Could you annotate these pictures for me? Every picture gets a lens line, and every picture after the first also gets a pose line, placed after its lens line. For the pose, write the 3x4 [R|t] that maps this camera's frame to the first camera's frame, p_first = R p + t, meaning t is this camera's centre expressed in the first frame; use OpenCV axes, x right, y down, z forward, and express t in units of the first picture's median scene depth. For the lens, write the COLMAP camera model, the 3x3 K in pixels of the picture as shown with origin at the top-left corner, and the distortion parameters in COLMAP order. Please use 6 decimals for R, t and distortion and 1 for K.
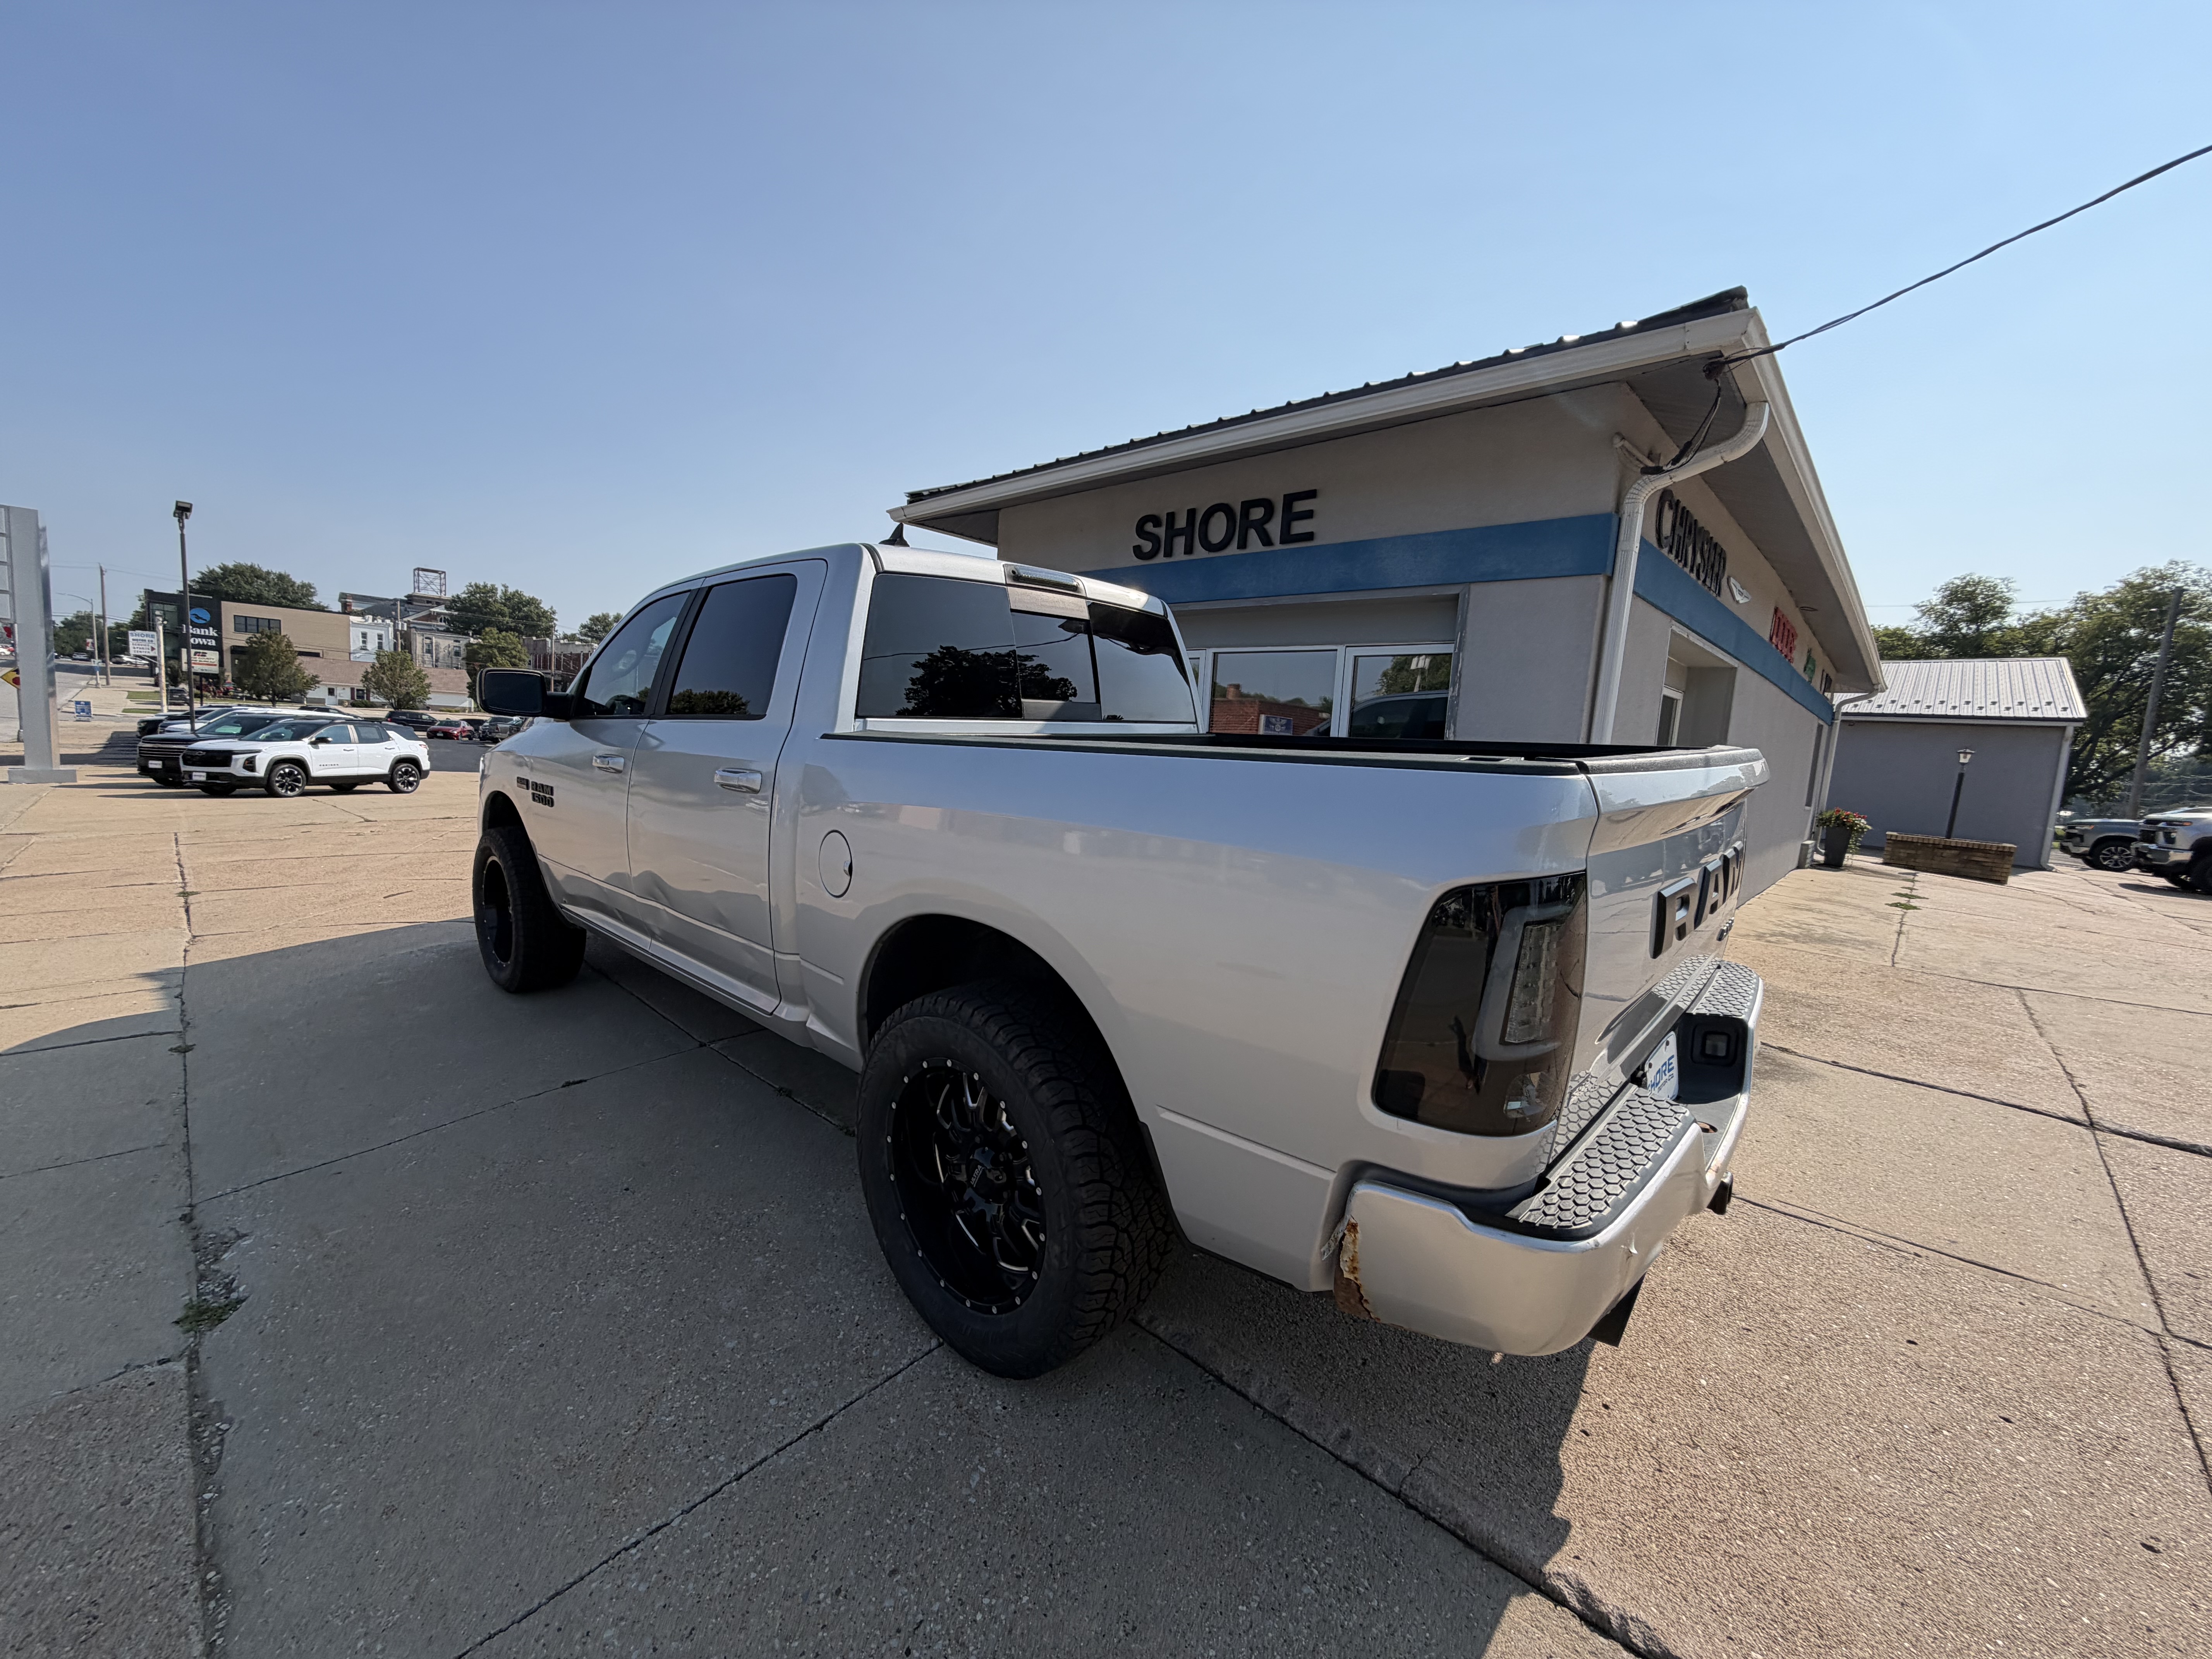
lens RADIAL K [[899.9, 0, 1106.0], [0, 899.9, 829.5], [0, 0, 1]] dist [-0.002214, 0.000616]
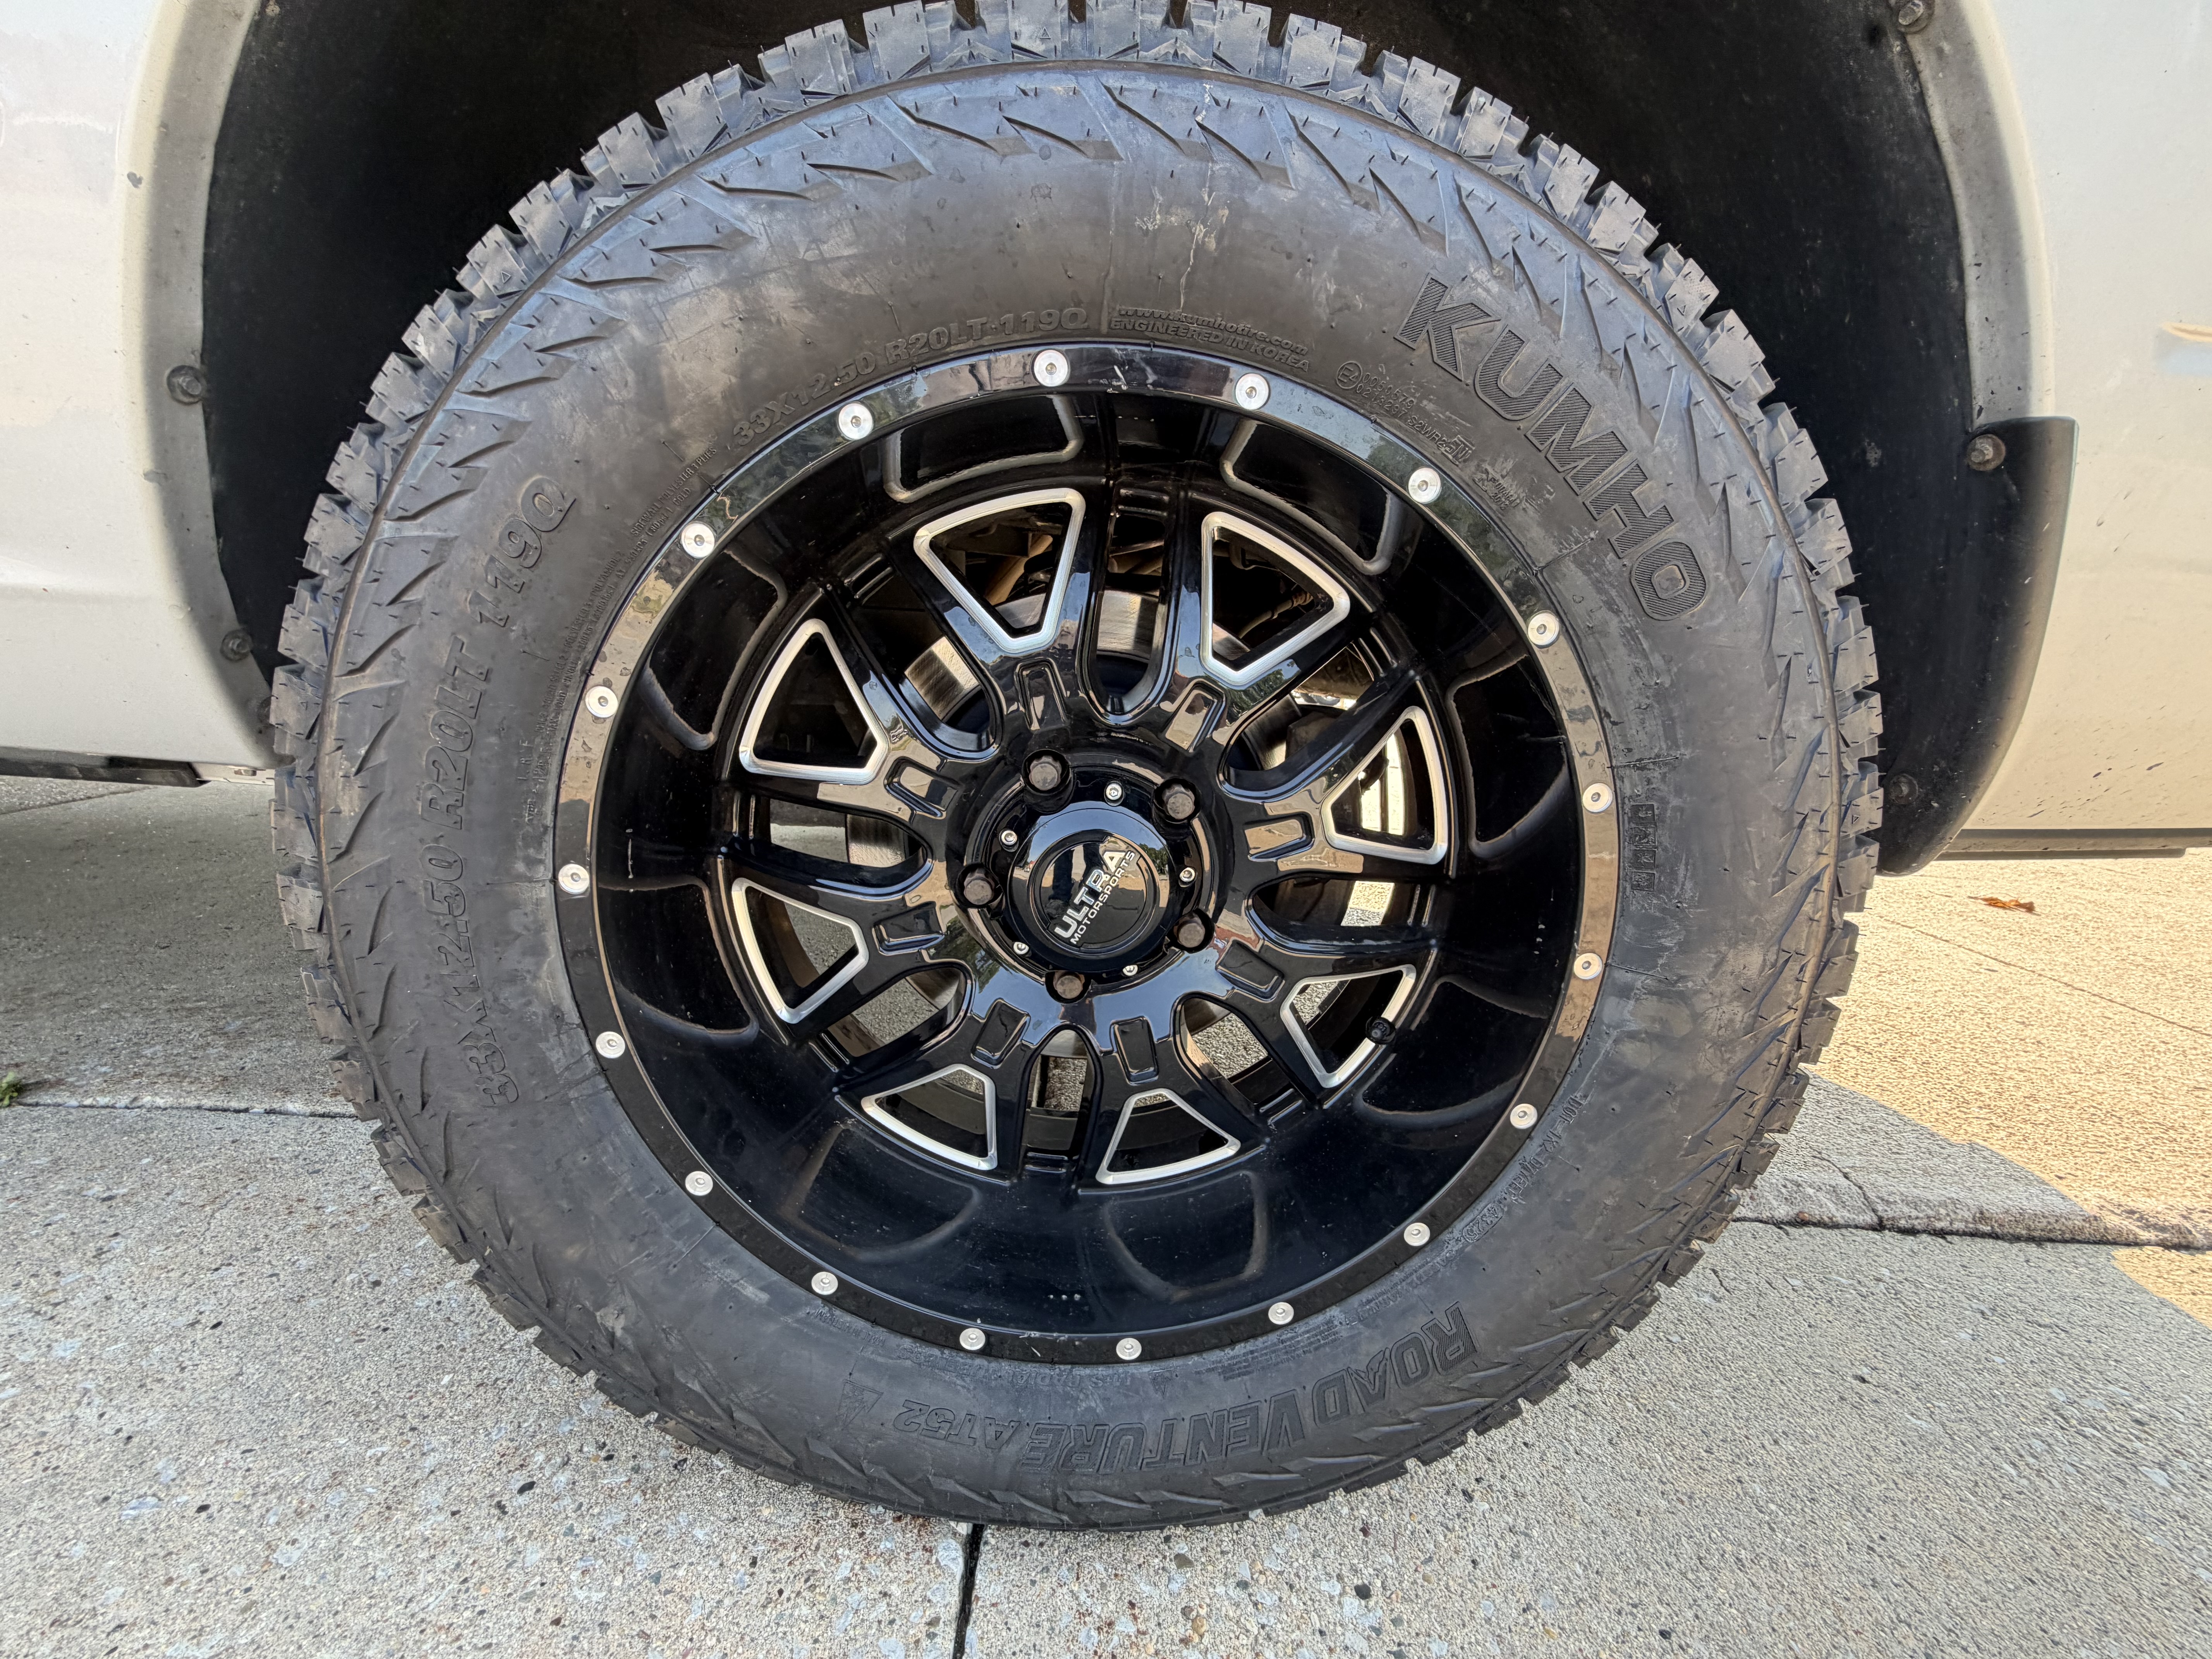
lens RADIAL K [[899.9, 0, 1106.0], [0, 899.9, 829.5], [0, 0, 1]] dist [-0.002214, 0.000616]
pose [[0.713410, -0.143353, 0.685927, -0.311098], [0.042113, 0.985853, 0.162235, 0.319767], [-0.699480, -0.086854, 0.709355, 0.802144]]
